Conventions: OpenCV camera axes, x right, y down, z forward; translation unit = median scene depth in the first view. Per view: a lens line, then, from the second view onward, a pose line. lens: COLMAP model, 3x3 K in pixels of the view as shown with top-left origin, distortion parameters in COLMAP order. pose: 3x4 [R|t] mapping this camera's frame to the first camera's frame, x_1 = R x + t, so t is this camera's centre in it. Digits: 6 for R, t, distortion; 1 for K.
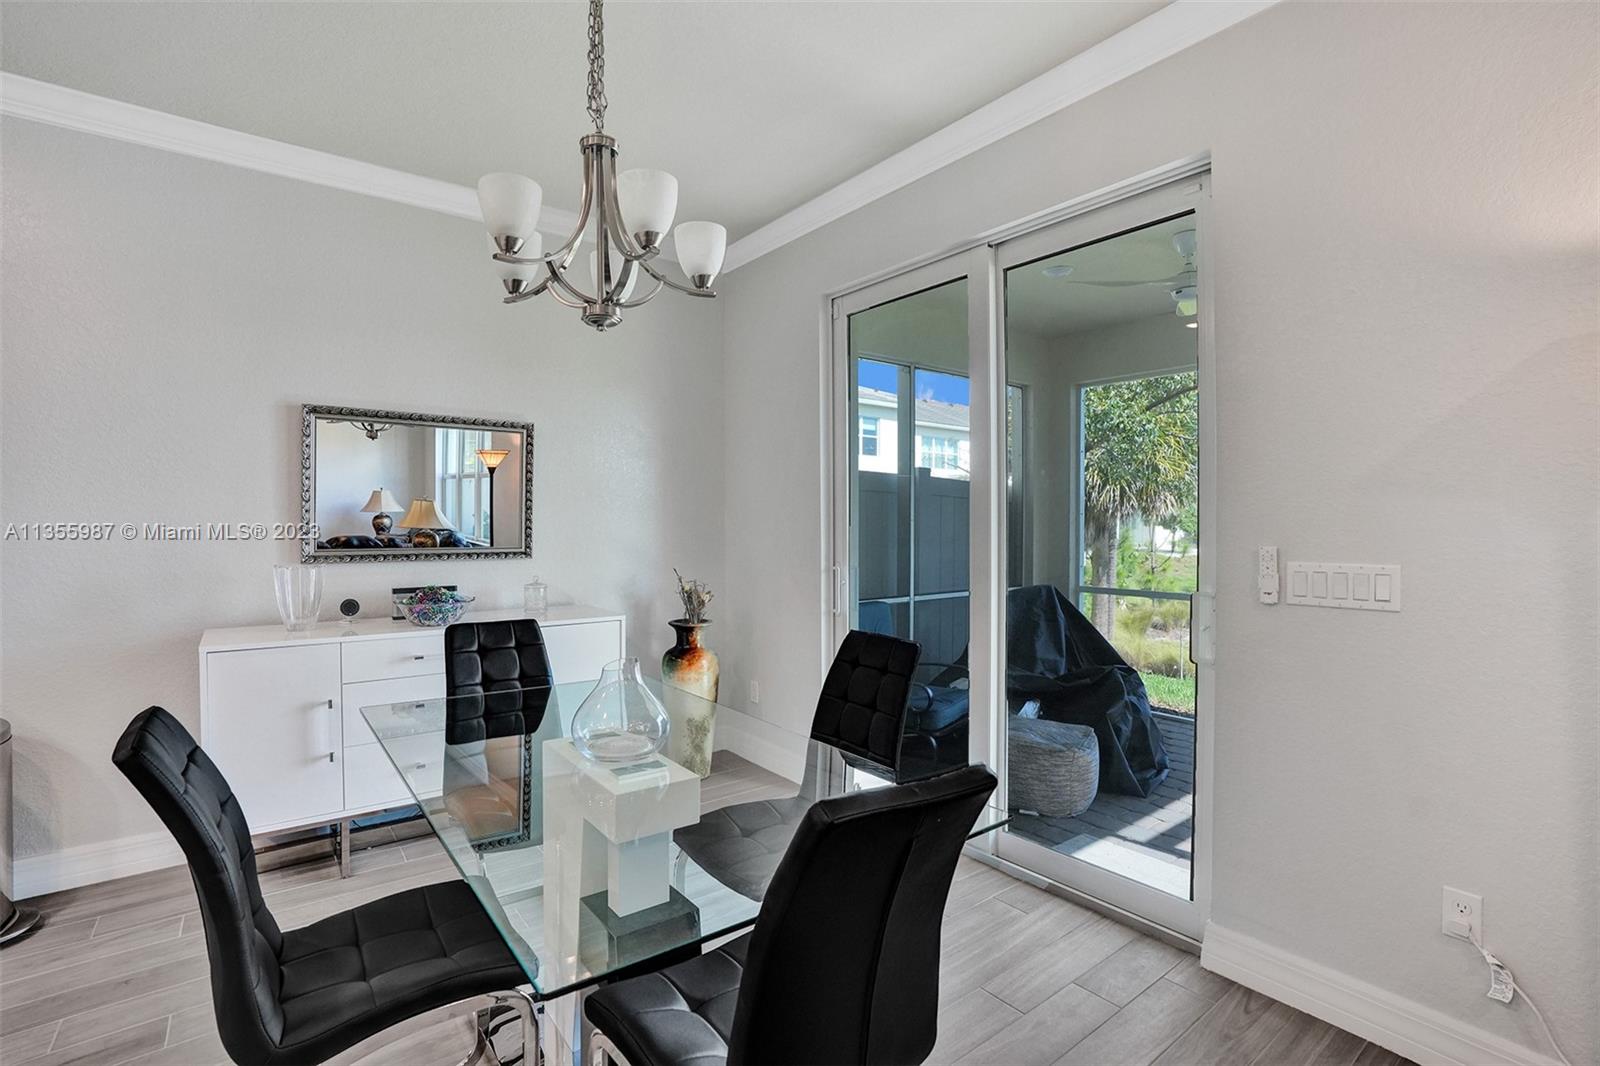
lens RADIAL K [[757.8, 0, 806.6], [0, 757.8, 530.8], [0, 0, 1]] dist [-0.057613, 0.029510]
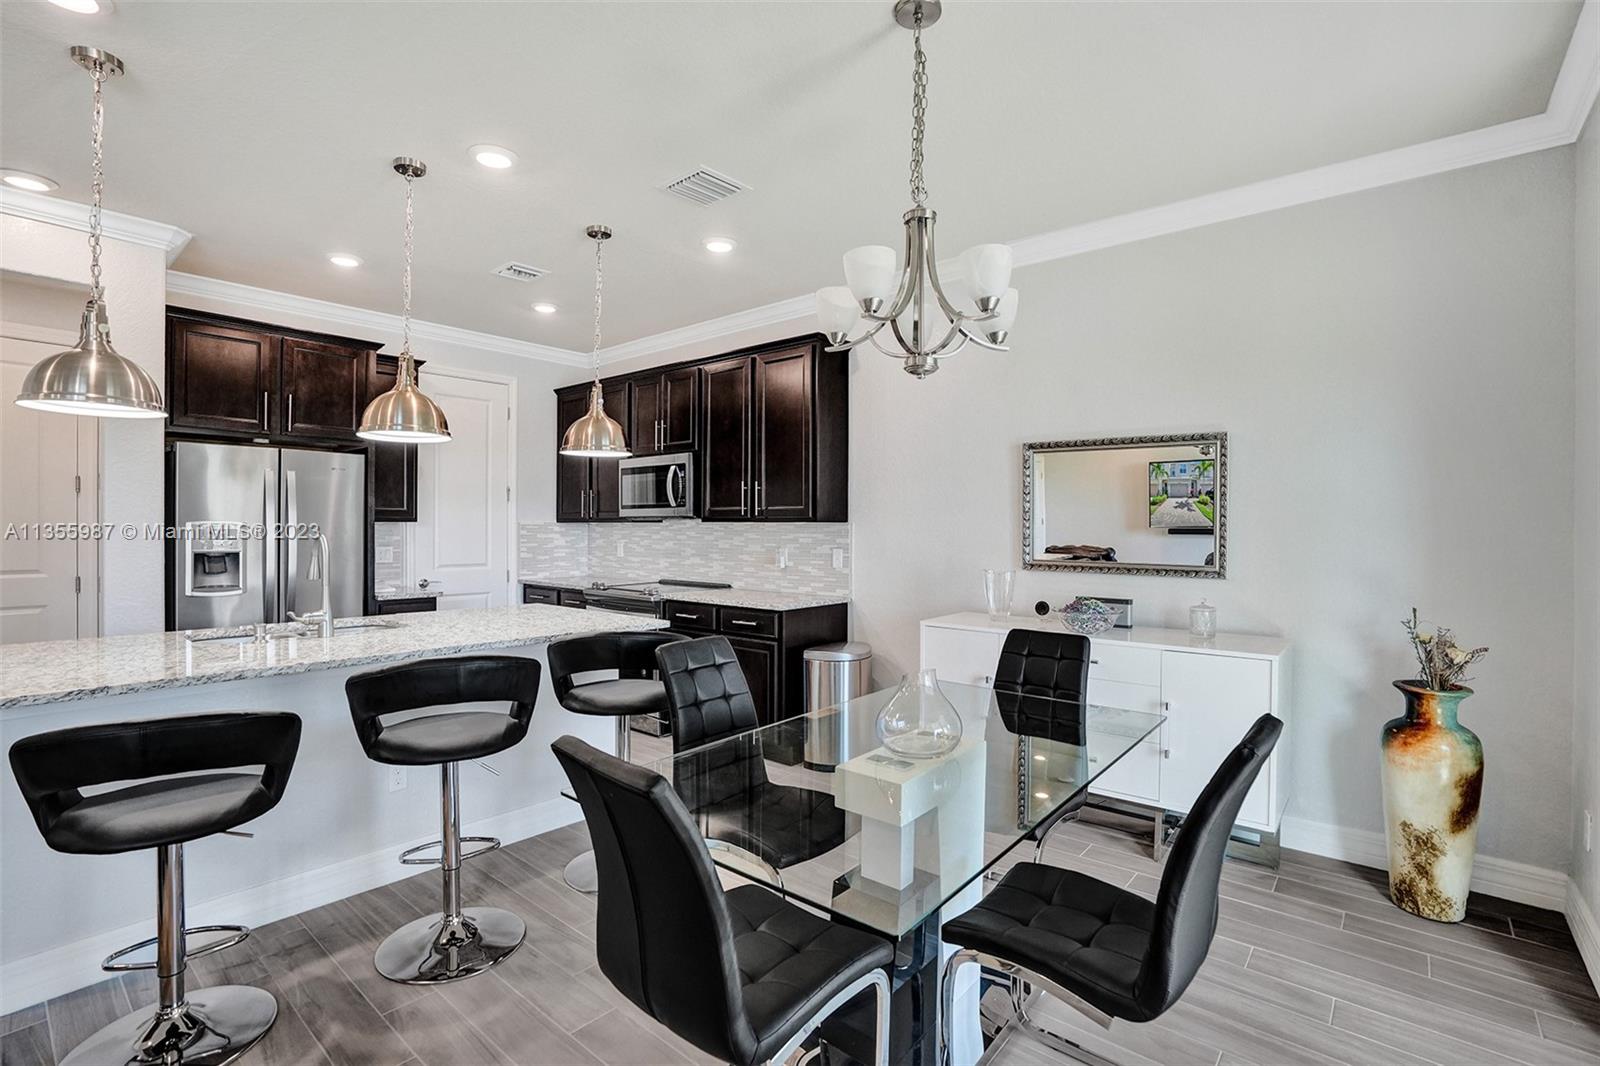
lens RADIAL K [[757.8, 0, 806.6], [0, 757.8, 530.8], [0, 0, 1]] dist [-0.057613, 0.029510]
pose [[0.198541, 0.006181, -0.980073, 0.495967], [-0.019391, 0.999809, 0.002378, -0.017214], [0.979901, 0.018532, 0.198623, 0.375609]]
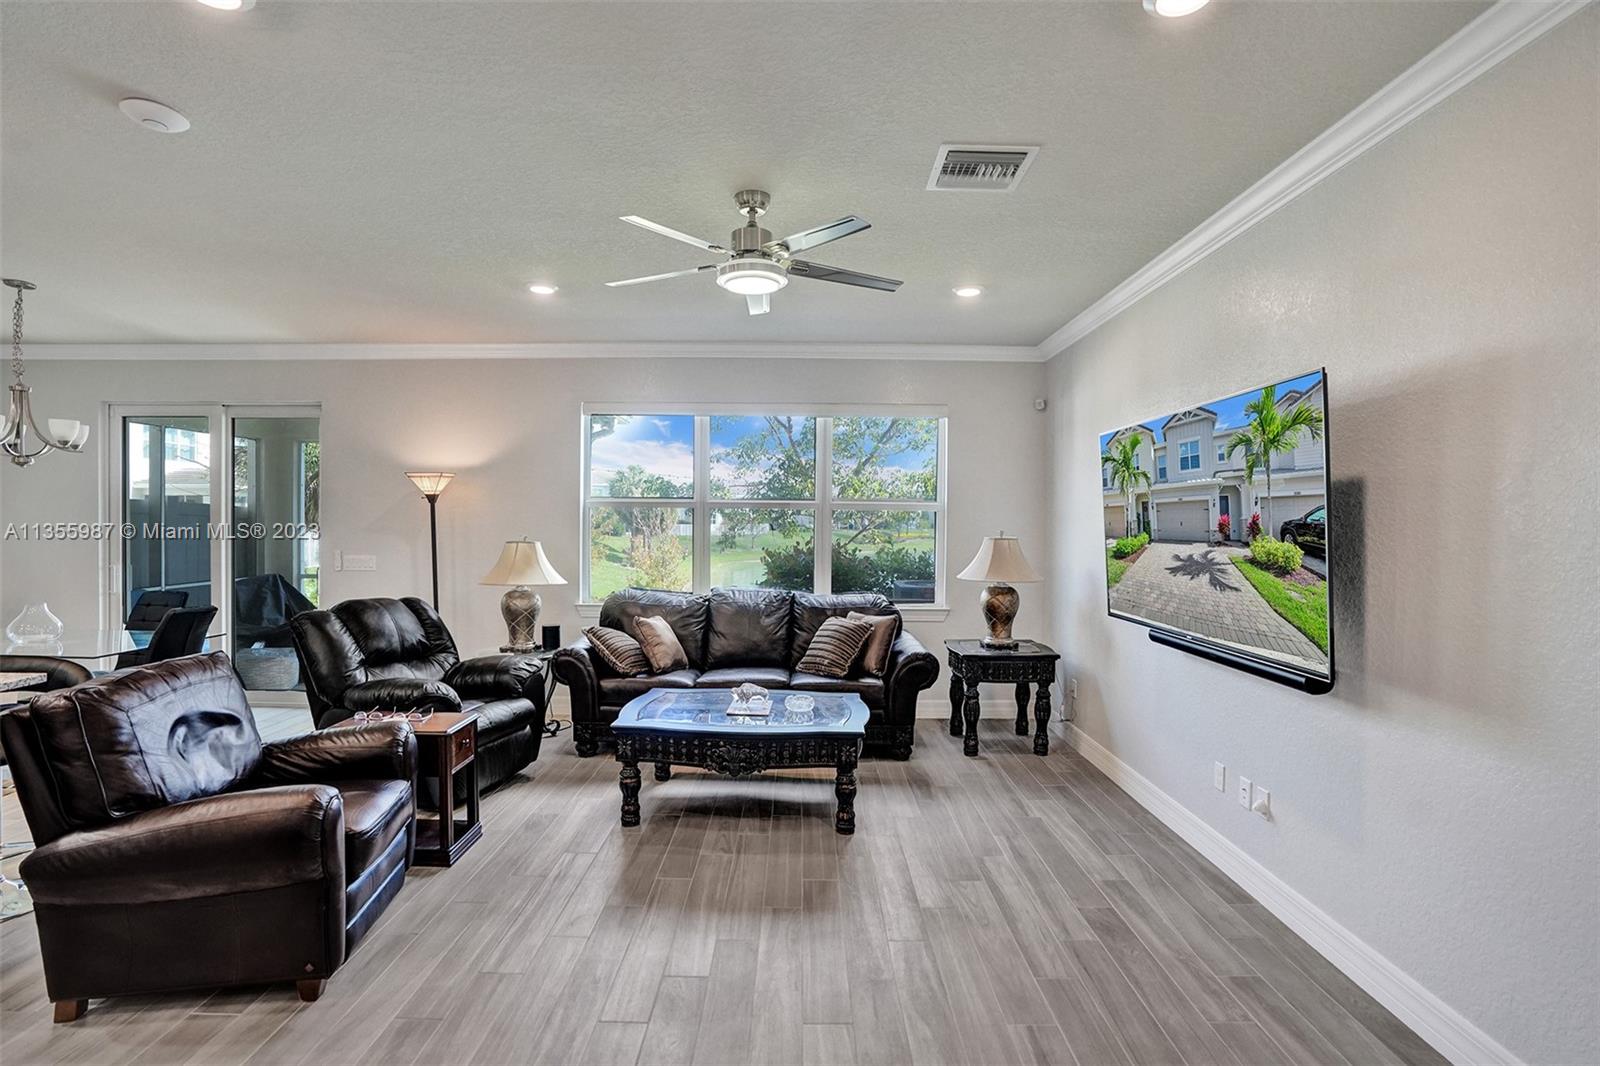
lens RADIAL K [[745.2, 0, 796.8], [0, 745.2, 527.9], [0, 0, 1]] dist [-0.069983, 0.026251]
pose [[0.618344, 0.000650, 0.785907, -0.322823], [-0.003718, 0.999991, 0.002098, -0.050865], [-0.785899, -0.004220, 0.618341, -1.344898]]
